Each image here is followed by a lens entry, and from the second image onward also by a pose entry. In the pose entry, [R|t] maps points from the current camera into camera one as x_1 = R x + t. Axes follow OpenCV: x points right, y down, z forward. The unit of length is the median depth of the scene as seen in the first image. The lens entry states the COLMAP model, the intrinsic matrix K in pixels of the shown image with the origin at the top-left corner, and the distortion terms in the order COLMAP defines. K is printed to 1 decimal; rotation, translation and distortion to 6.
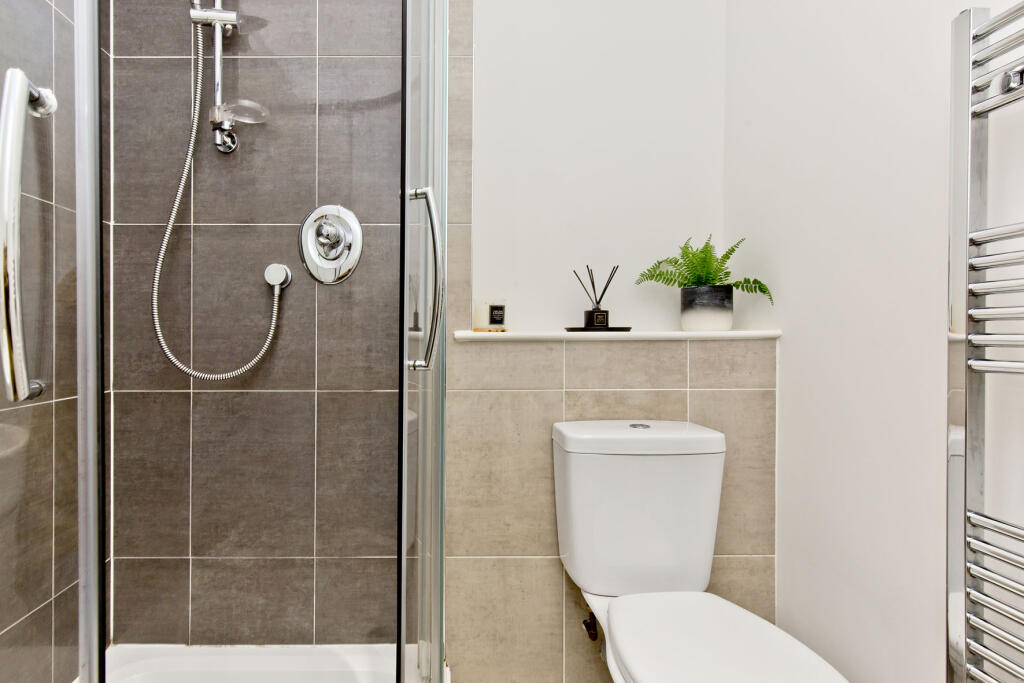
lens RADIAL K [[520.8, 0, 432.3], [0, 520.8, 333.3], [0, 0, 1]] dist [0.009723, 0.000053]
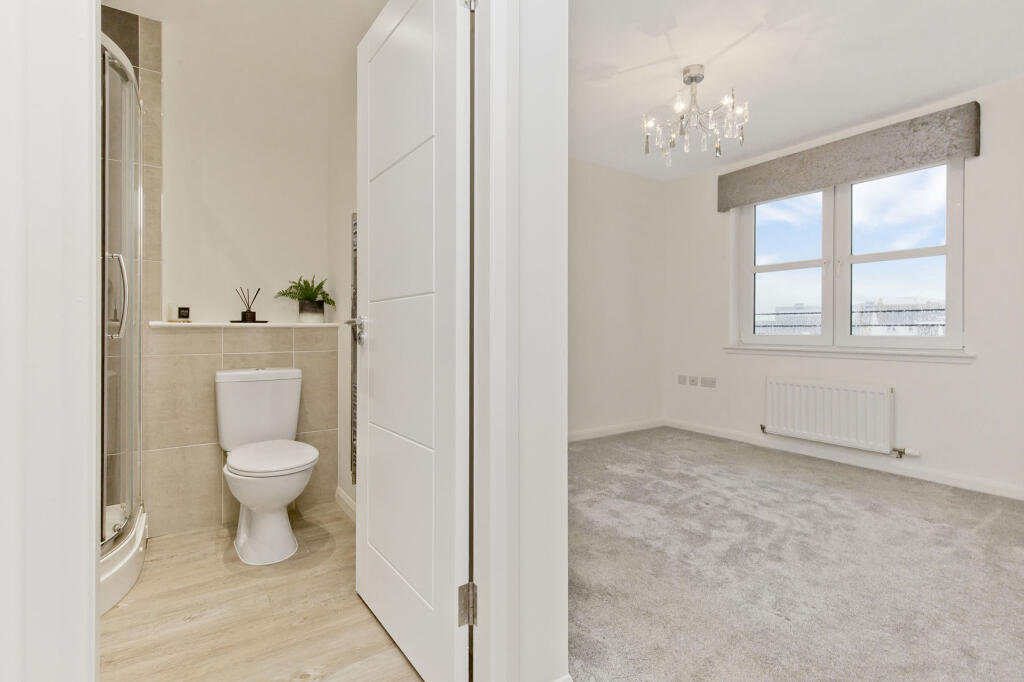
lens RADIAL K [[469.4, 0, 505.5], [0, 469.4, 332.4], [0, 0, 1]] dist [0.003592, -0.000761]
pose [[0.828377, -0.001062, 0.560170, 0.148797], [-0.003612, 0.999967, 0.007238, 0.015875], [-0.560160, -0.008020, 0.828346, -0.982442]]
